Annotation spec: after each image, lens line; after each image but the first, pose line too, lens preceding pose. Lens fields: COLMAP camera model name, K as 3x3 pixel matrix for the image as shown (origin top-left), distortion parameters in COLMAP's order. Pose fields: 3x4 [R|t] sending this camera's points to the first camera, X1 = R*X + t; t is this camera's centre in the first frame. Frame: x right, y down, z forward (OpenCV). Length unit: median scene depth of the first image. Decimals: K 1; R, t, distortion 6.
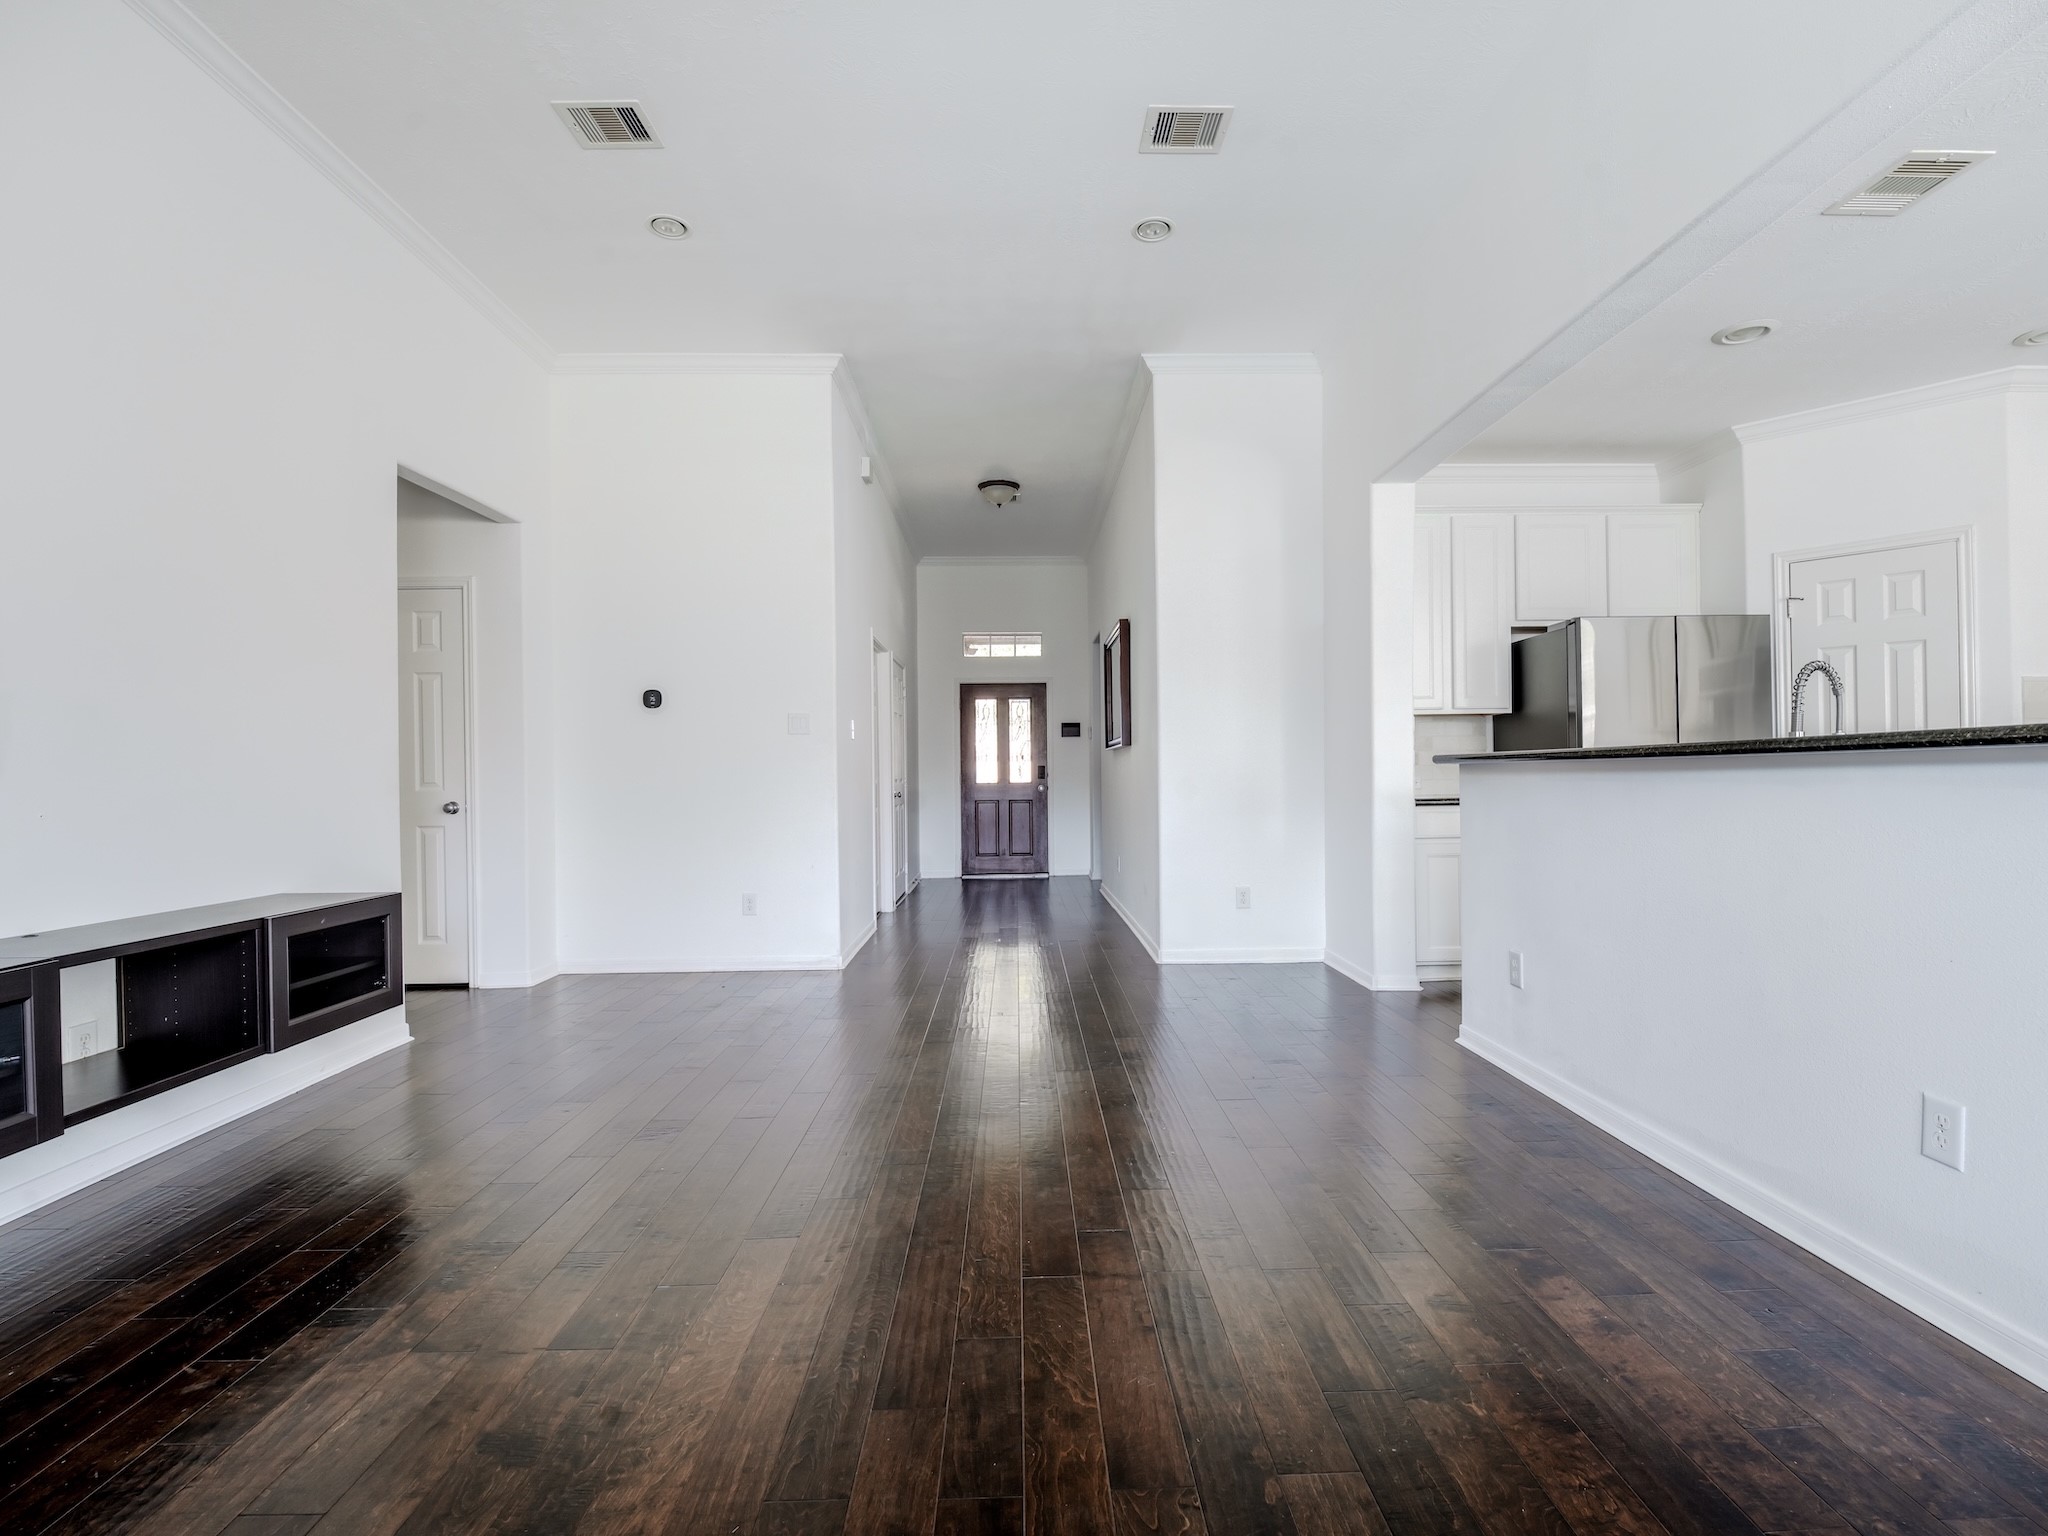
lens RADIAL K [[952.1, 0, 1039.9], [0, 952.1, 773.3], [0, 0, 1]] dist [0.014013, -0.017214]
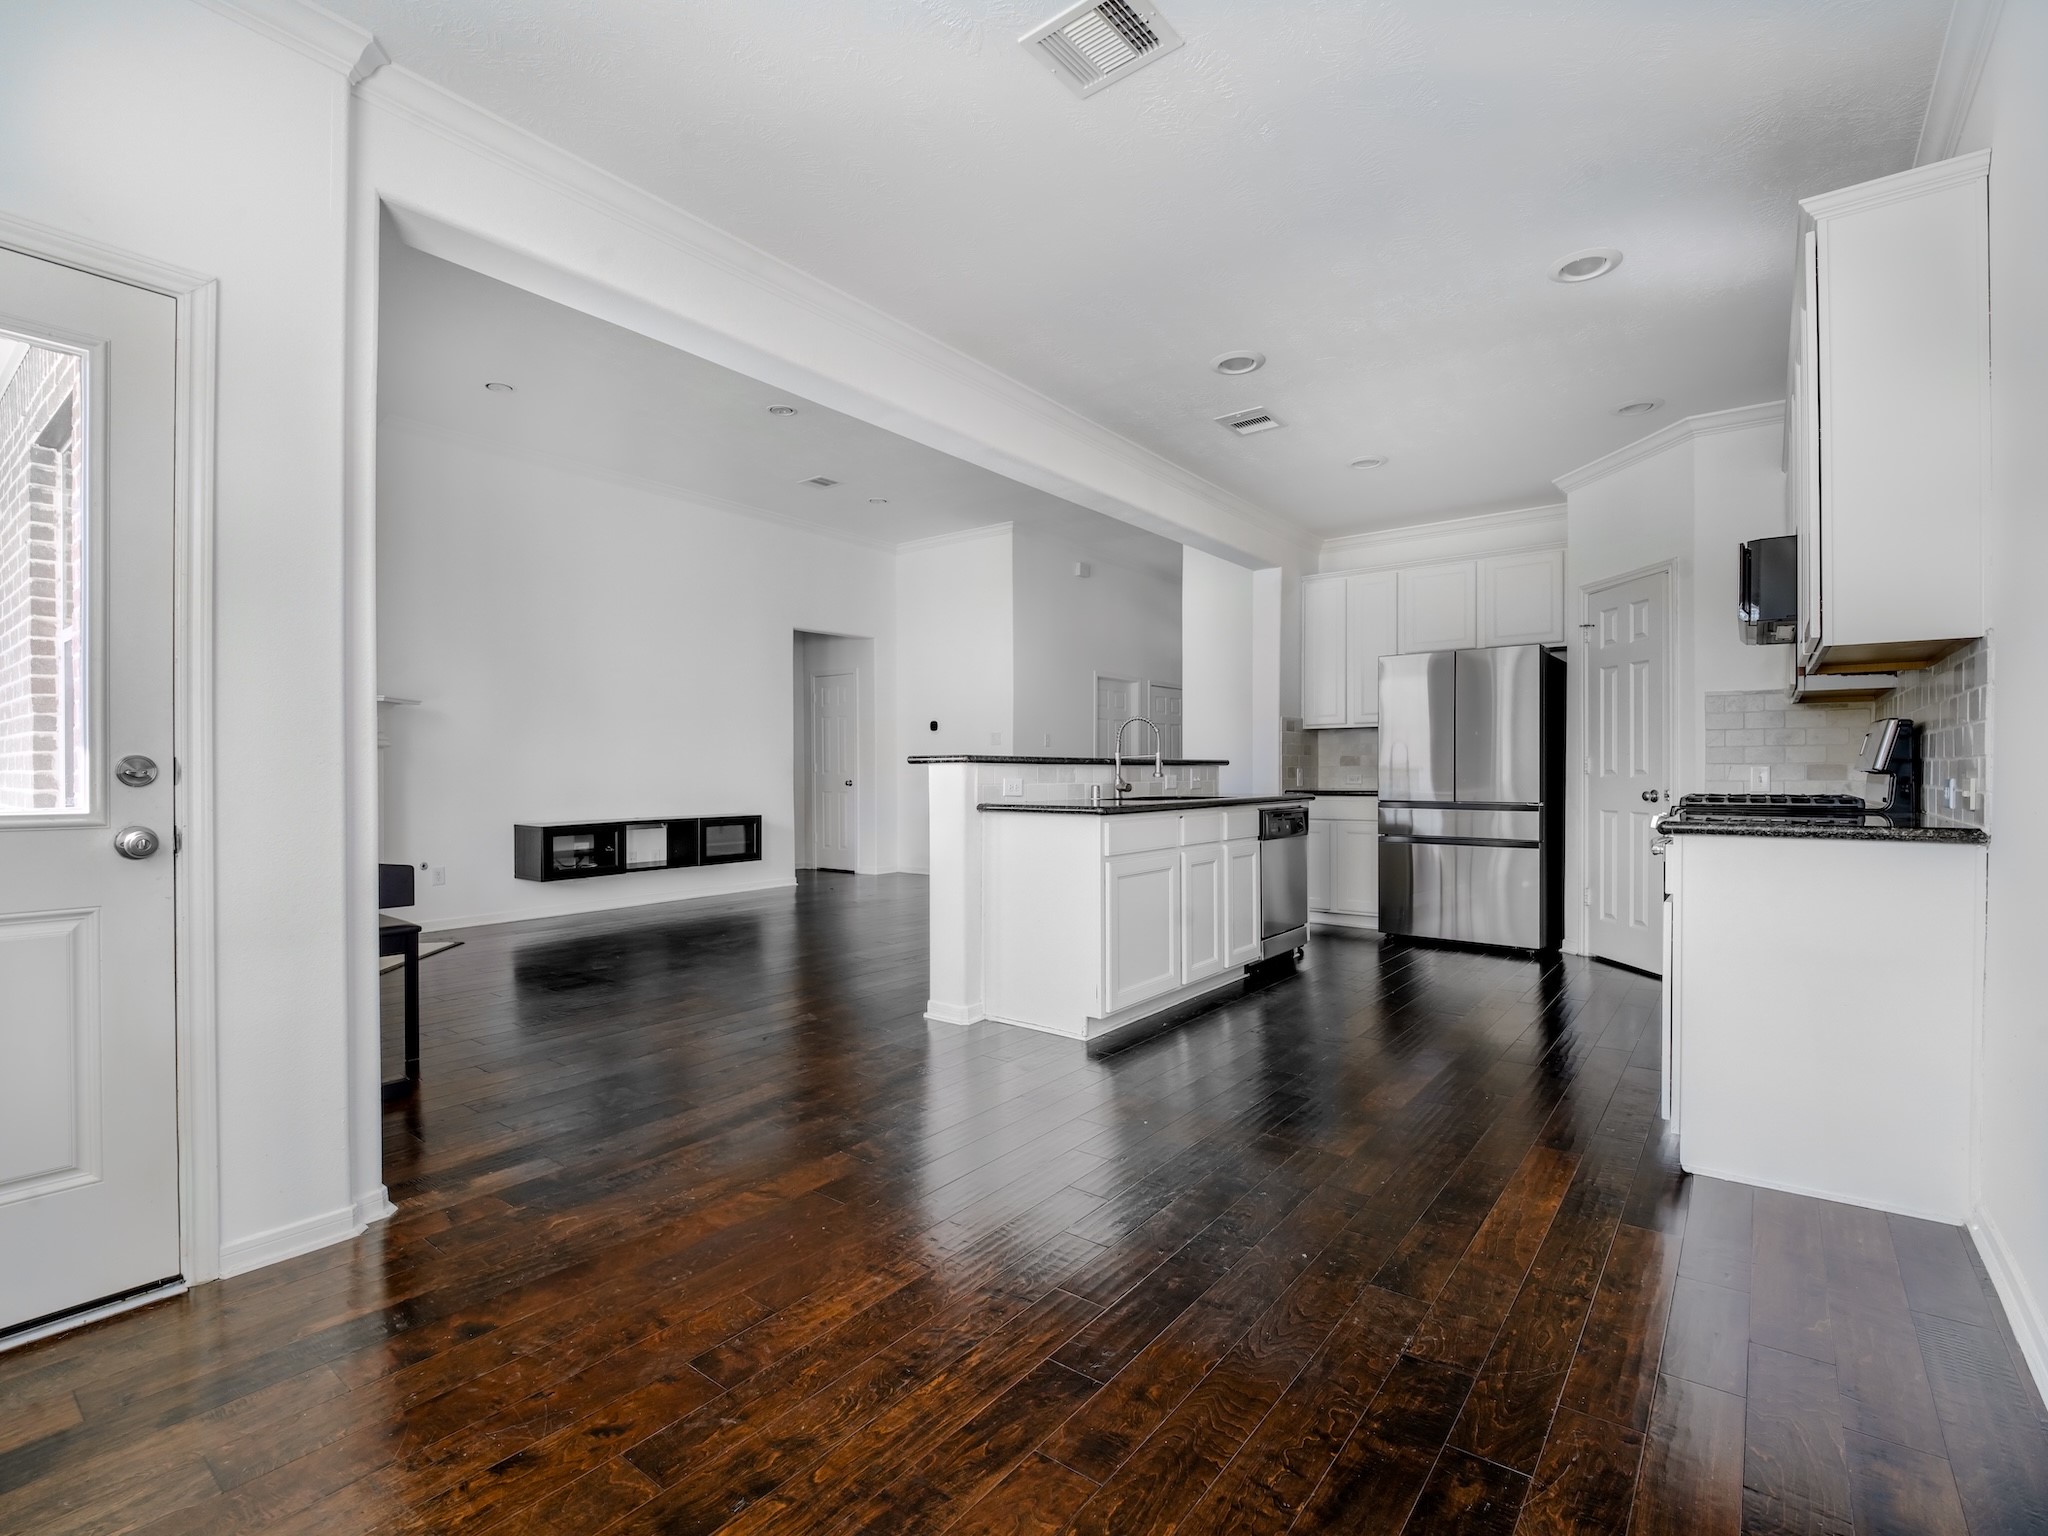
lens RADIAL K [[952.1, 0, 1039.9], [0, 952.1, 773.3], [0, 0, 1]] dist [0.014013, -0.017214]
pose [[0.775849, 0.014562, -0.630750, 0.974967], [-0.006594, 0.999866, 0.014972, -0.015798], [0.630884, -0.007457, 0.775842, -0.313498]]
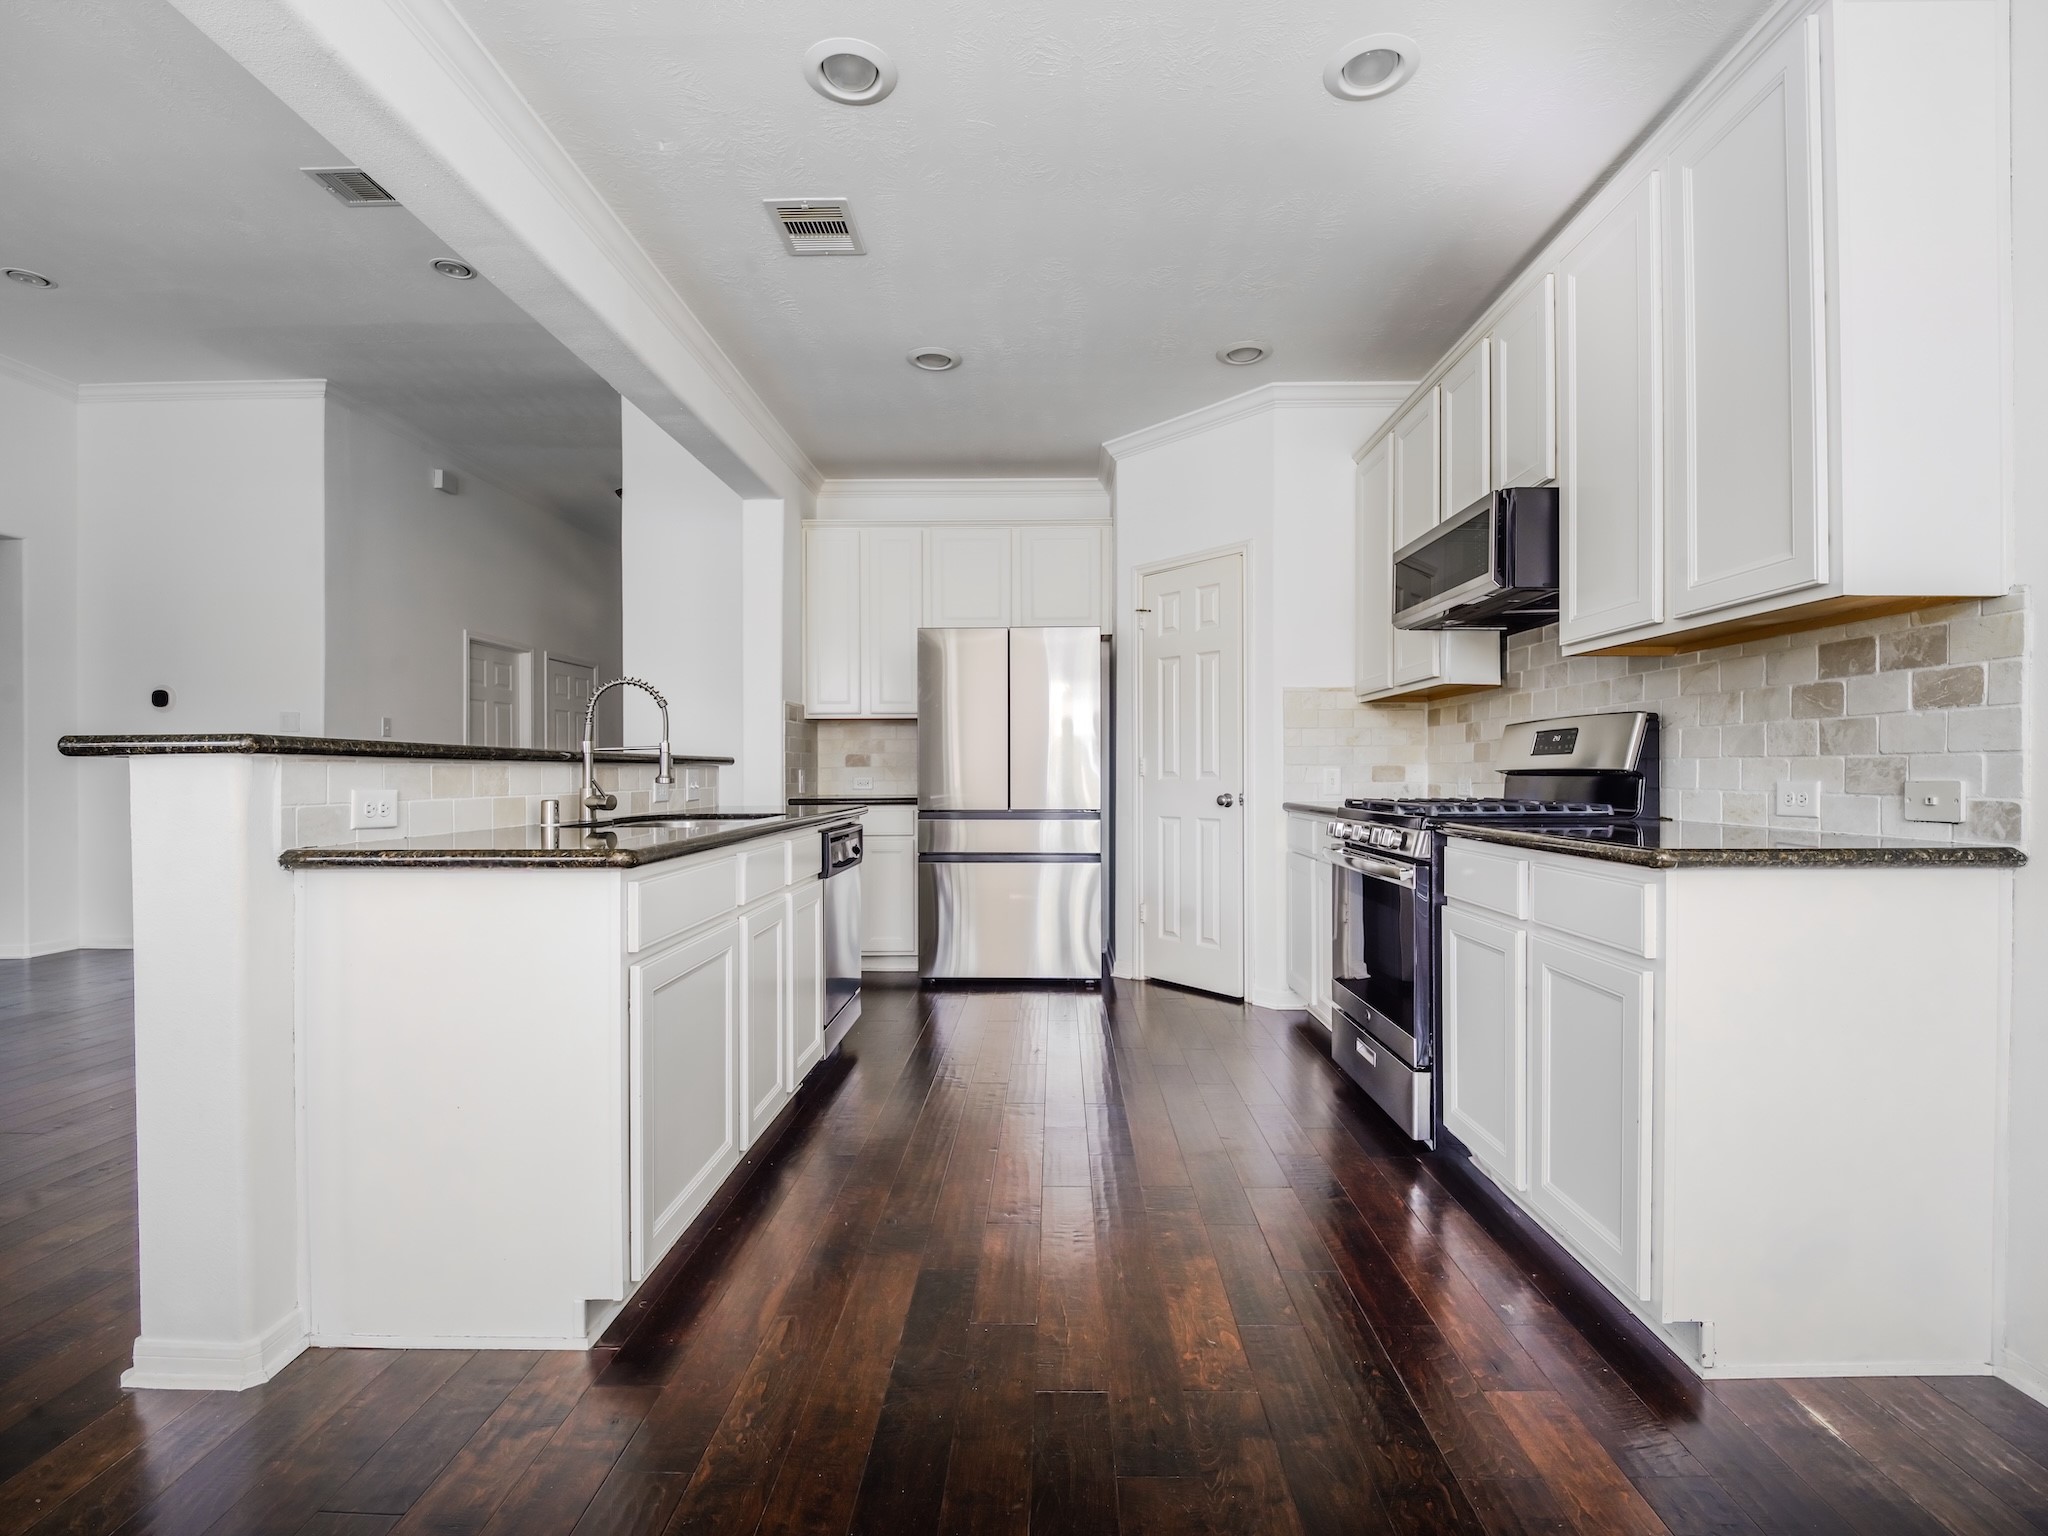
lens RADIAL K [[952.1, 0, 1039.9], [0, 952.1, 773.3], [0, 0, 1]] dist [0.014013, -0.017214]
pose [[0.998762, 0.011251, -0.048451, 0.705143], [-0.010936, 0.999917, 0.006764, -0.010800], [0.048523, -0.006225, 0.998803, -0.041528]]
